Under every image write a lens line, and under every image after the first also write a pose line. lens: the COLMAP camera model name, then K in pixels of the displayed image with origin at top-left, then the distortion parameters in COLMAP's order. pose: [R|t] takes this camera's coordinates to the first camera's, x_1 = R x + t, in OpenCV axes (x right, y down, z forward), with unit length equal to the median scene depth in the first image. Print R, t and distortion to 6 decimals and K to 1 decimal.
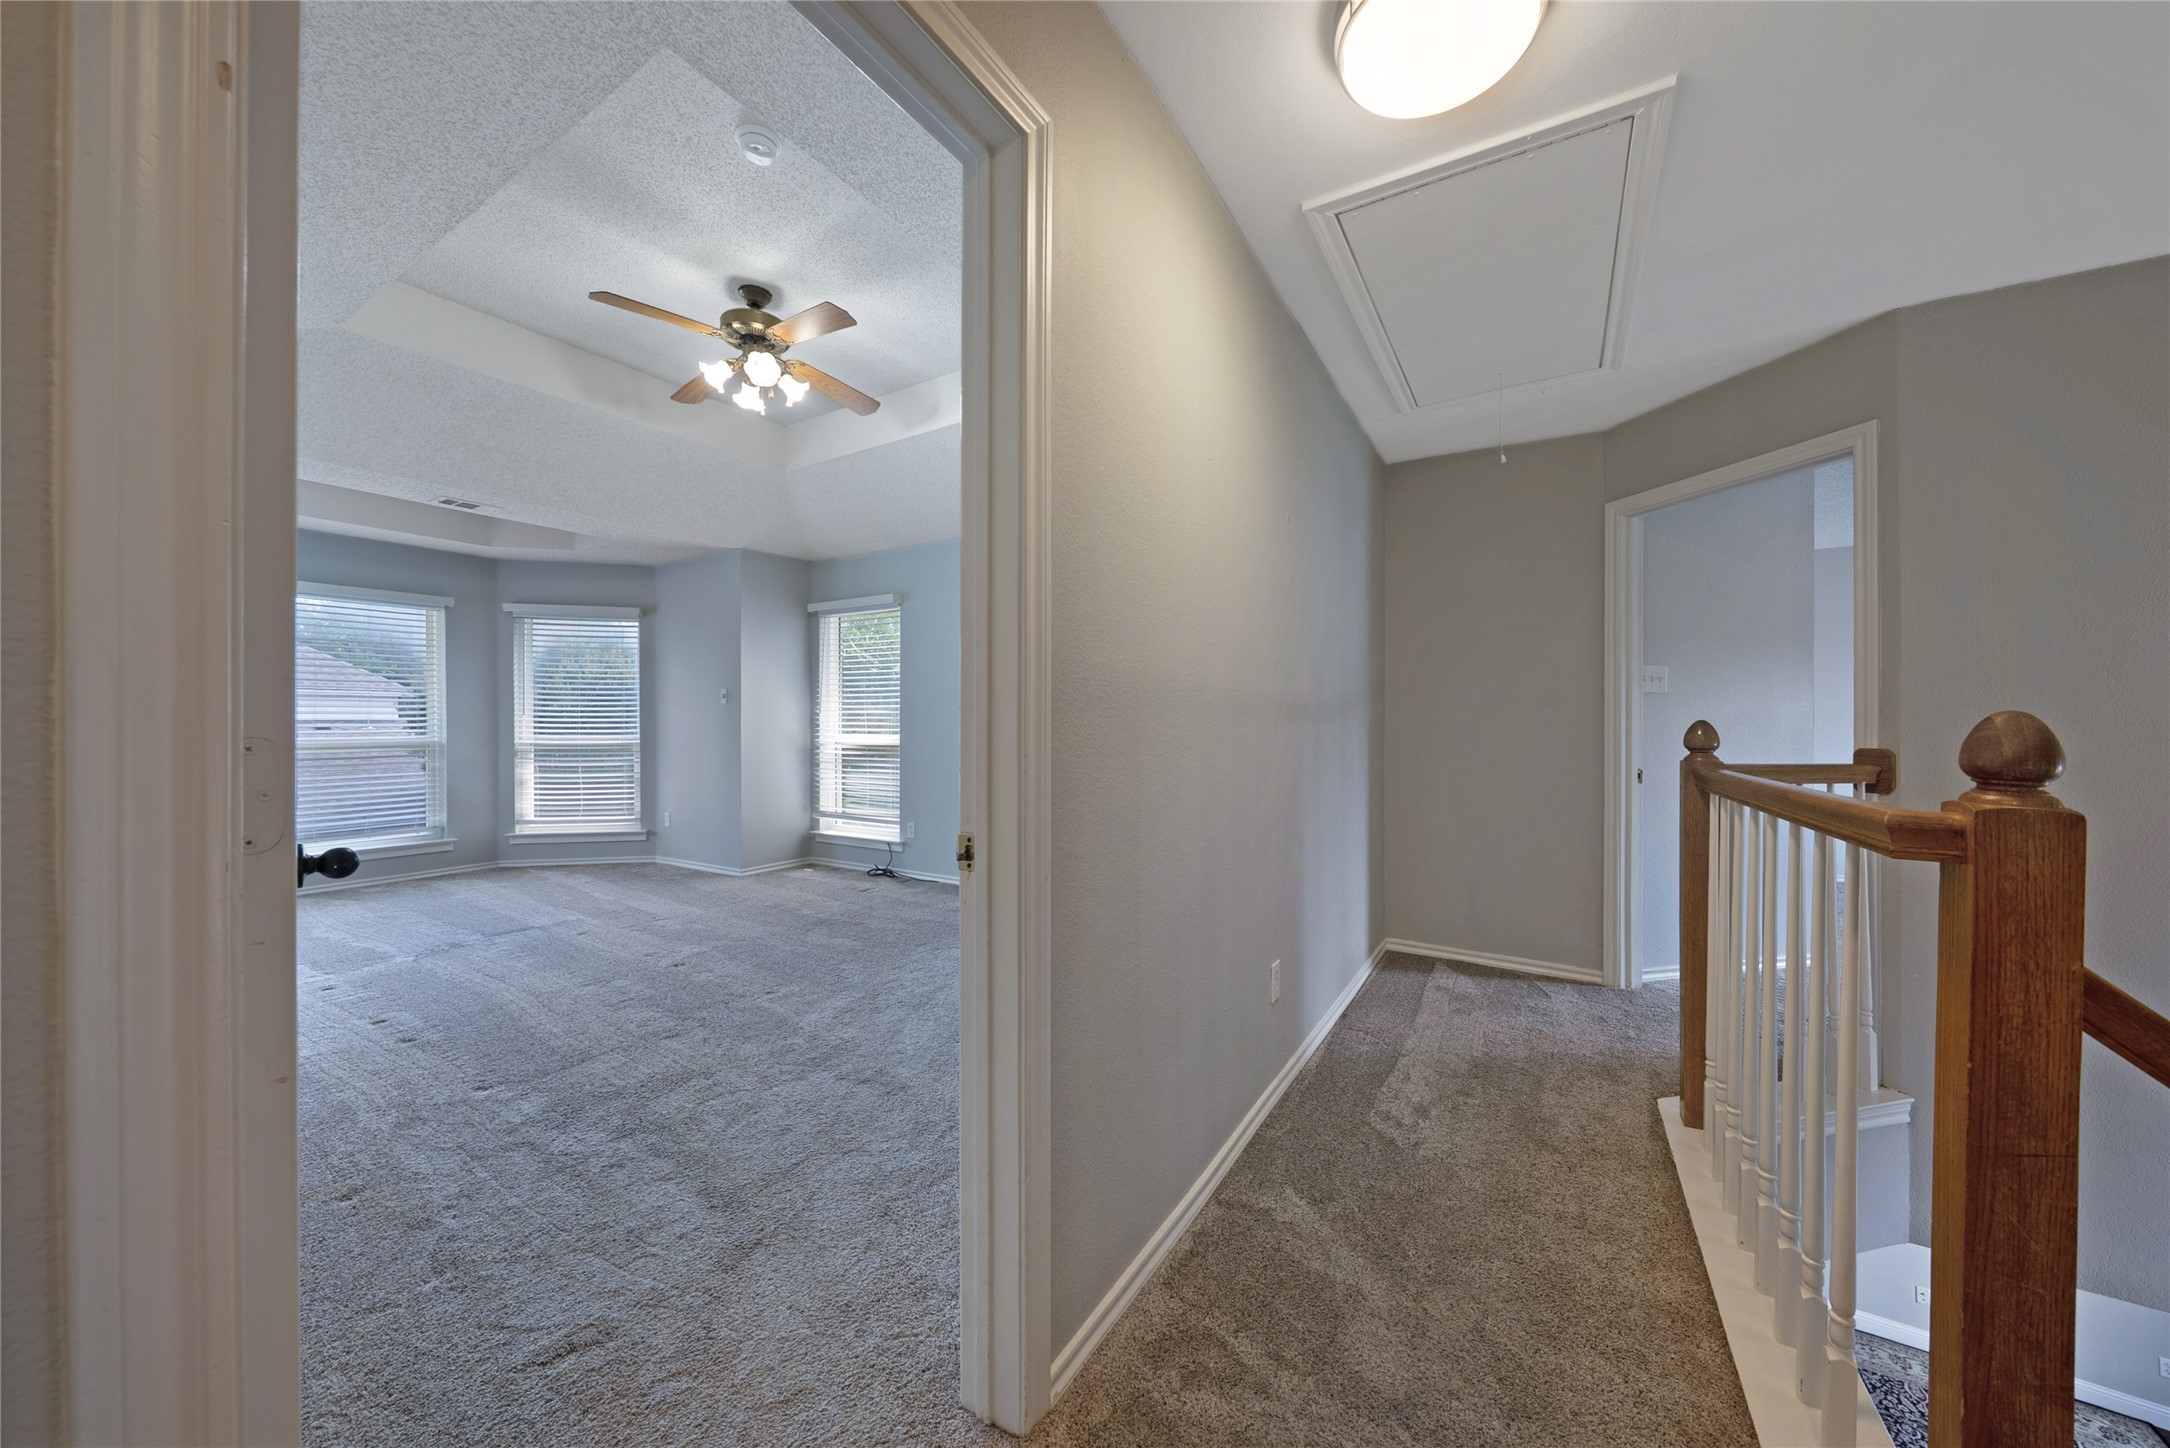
lens RADIAL K [[768.5, 0, 1114.4], [0, 768.5, 724.8], [0, 0, 1]] dist [-0.001215, -0.000112]
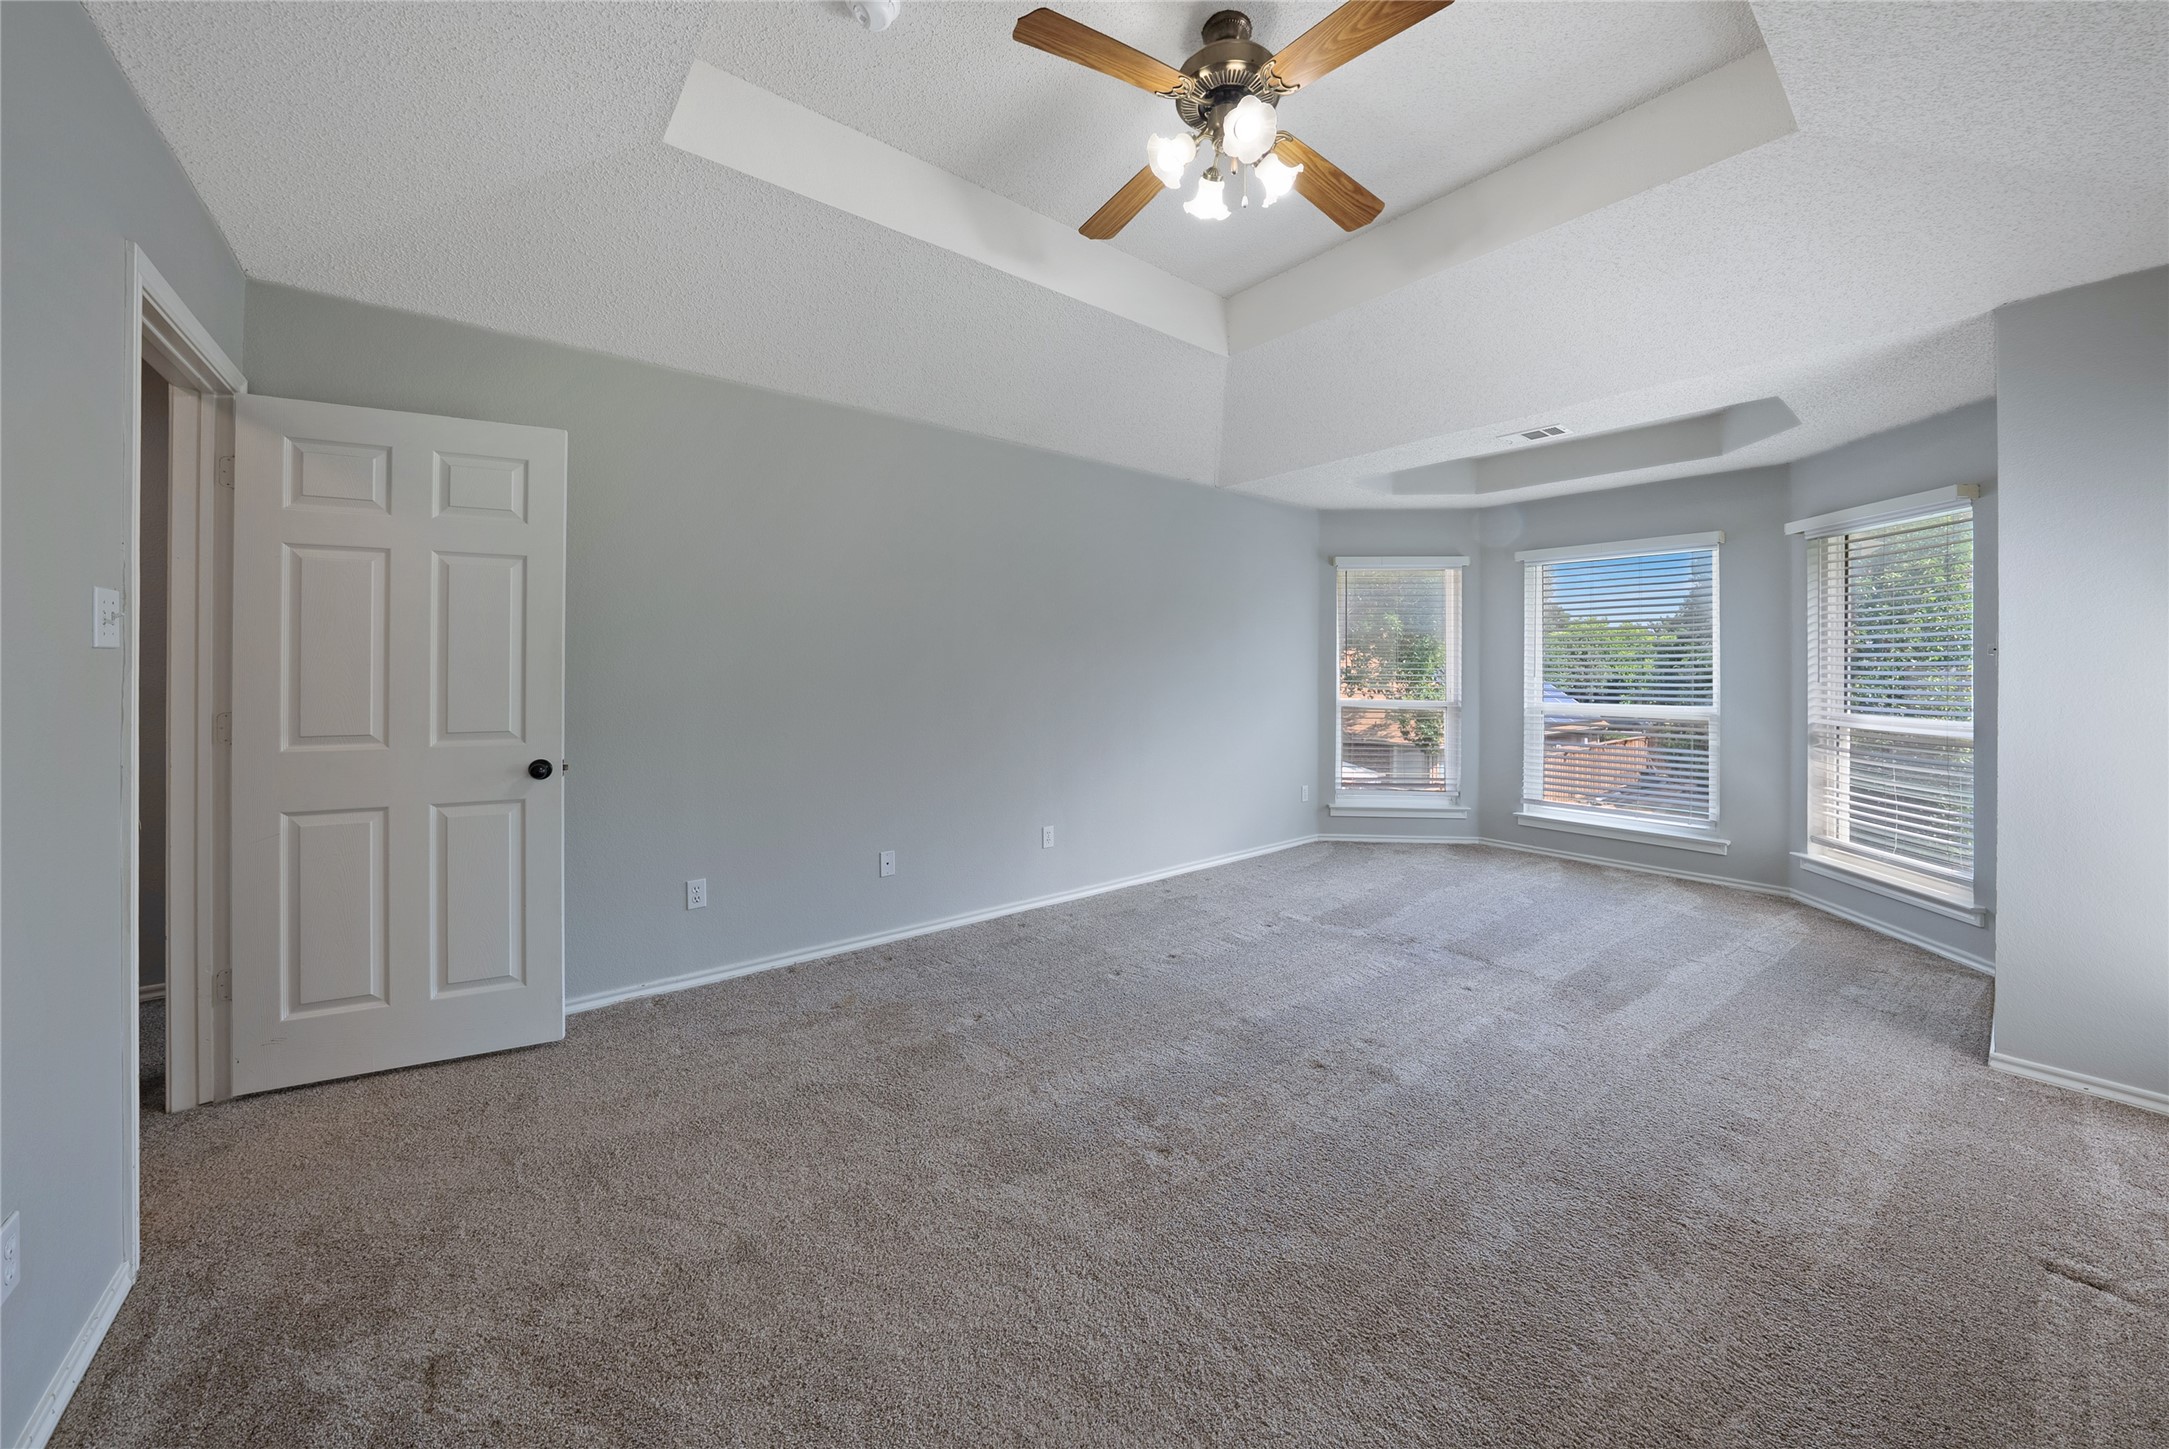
lens RADIAL K [[786.8, 0, 1096.4], [0, 786.8, 662.4], [0, 0, 1]] dist [-0.016176, 0.000385]
pose [[-0.350674, -0.003397, -0.936491, 0.097851], [-0.005692, 0.999983, -0.001495, -0.027514], [0.936480, 0.004806, -0.350687, 0.687632]]
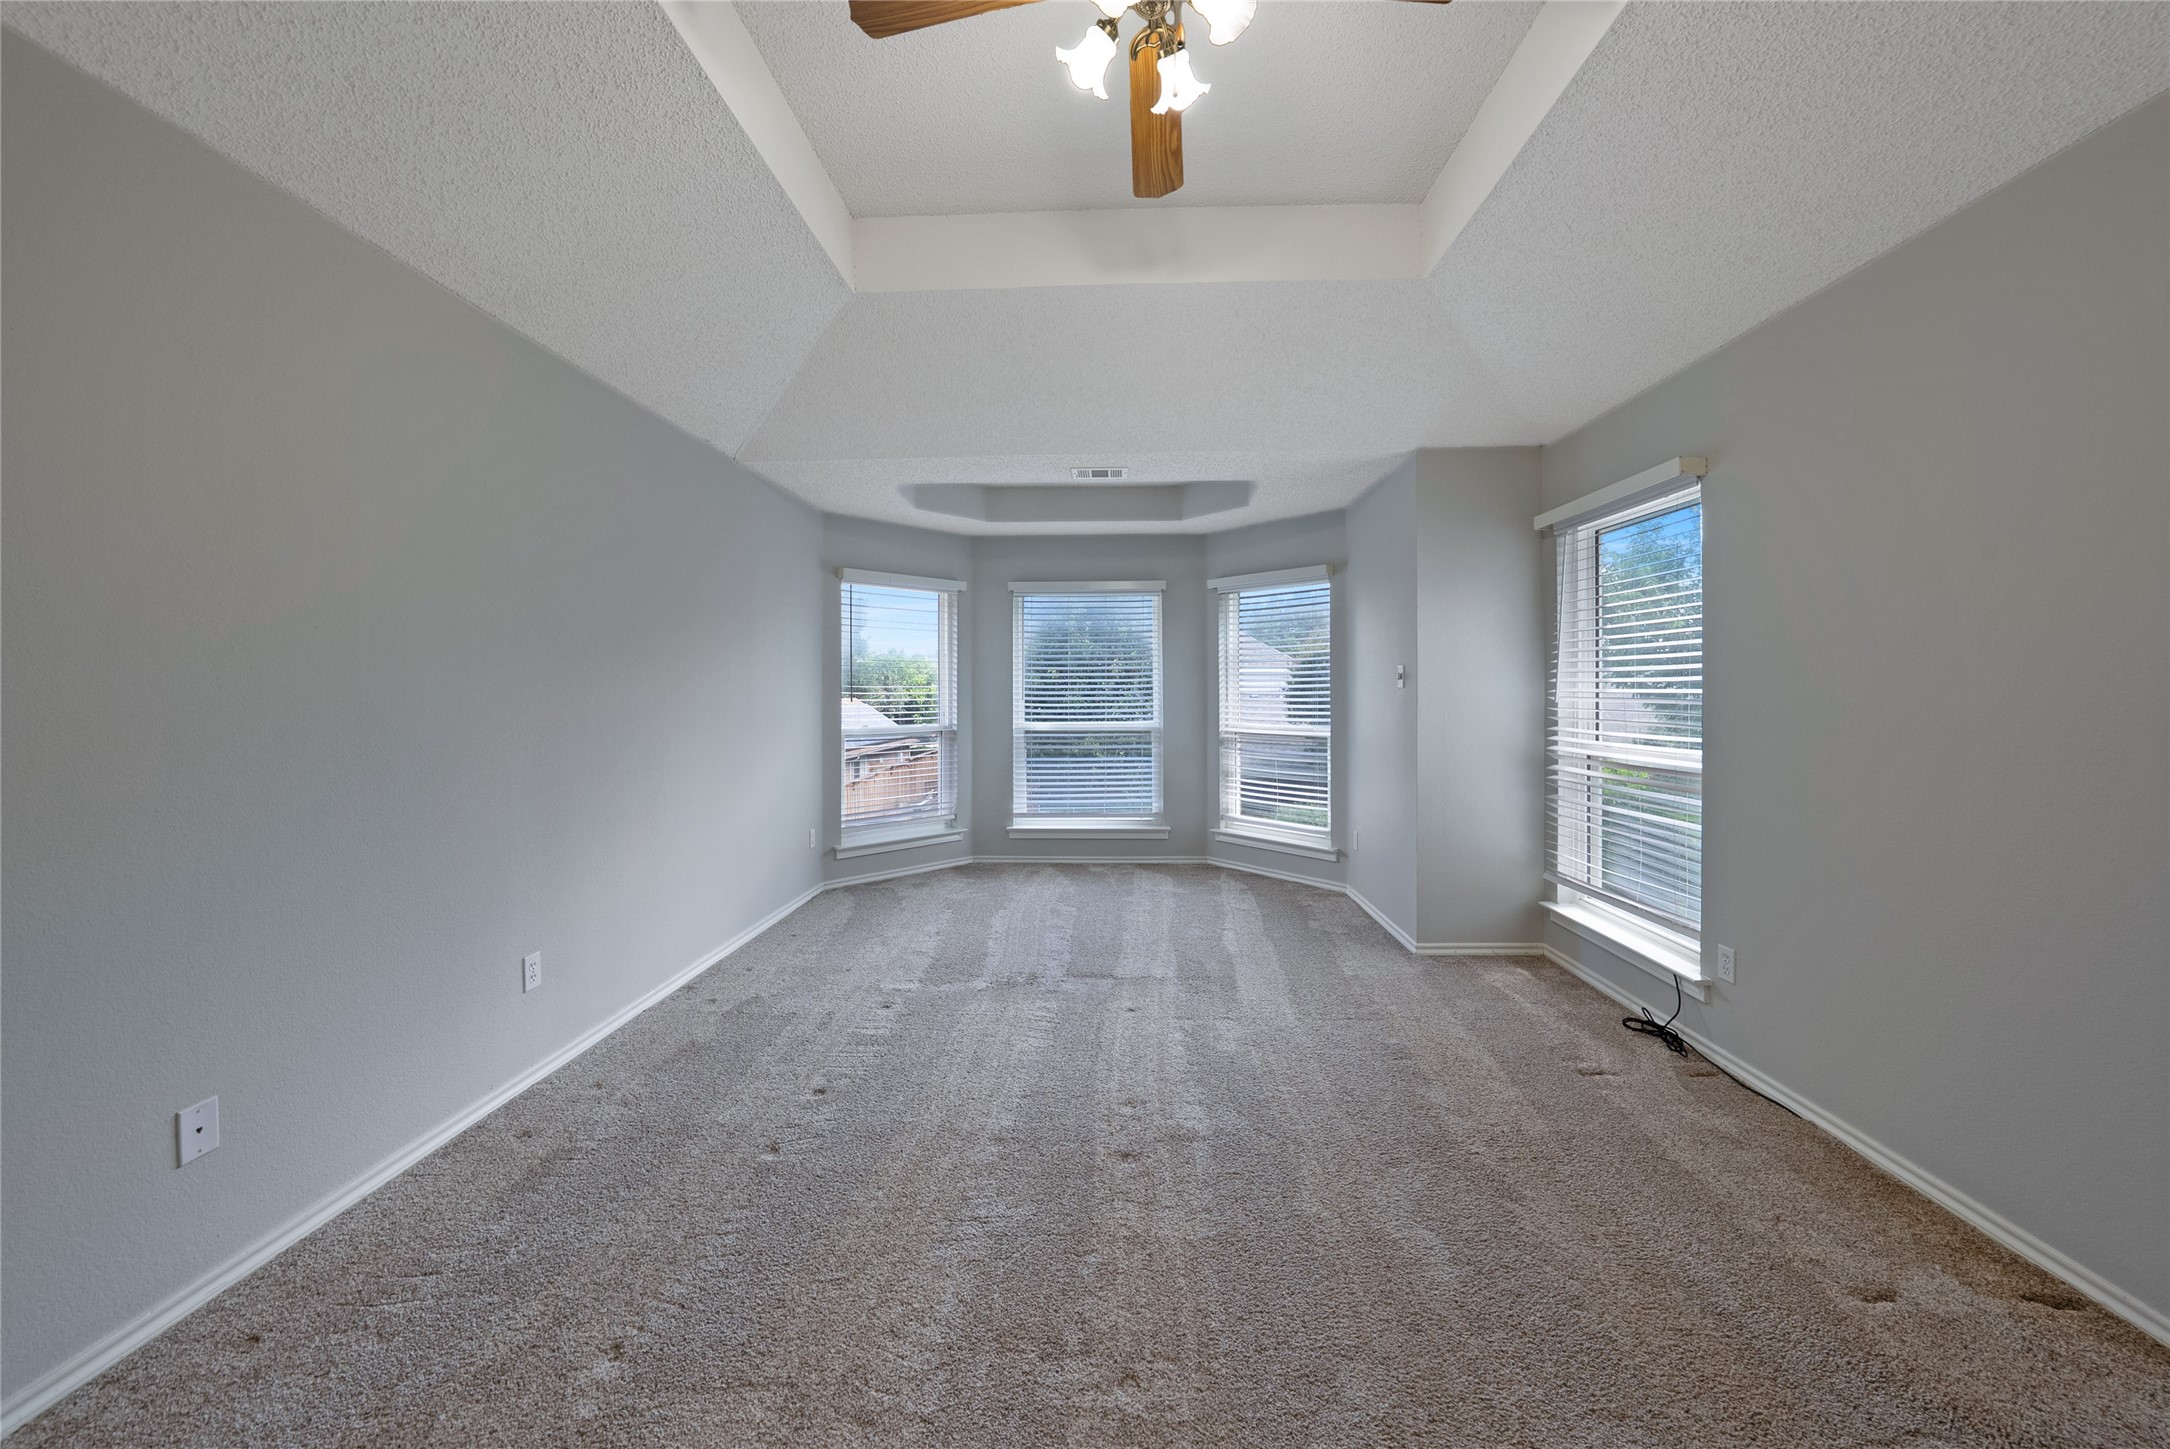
lens RADIAL K [[770.1, 0, 1090.3], [0, 770.1, 690.0], [0, 0, 1]] dist [-0.029251, 0.006992]
pose [[0.472669, -0.000674, -0.881240, -0.046997], [0.000133, 1.000000, -0.000694, -0.026010], [0.881240, 0.000211, 0.472669, 0.456980]]
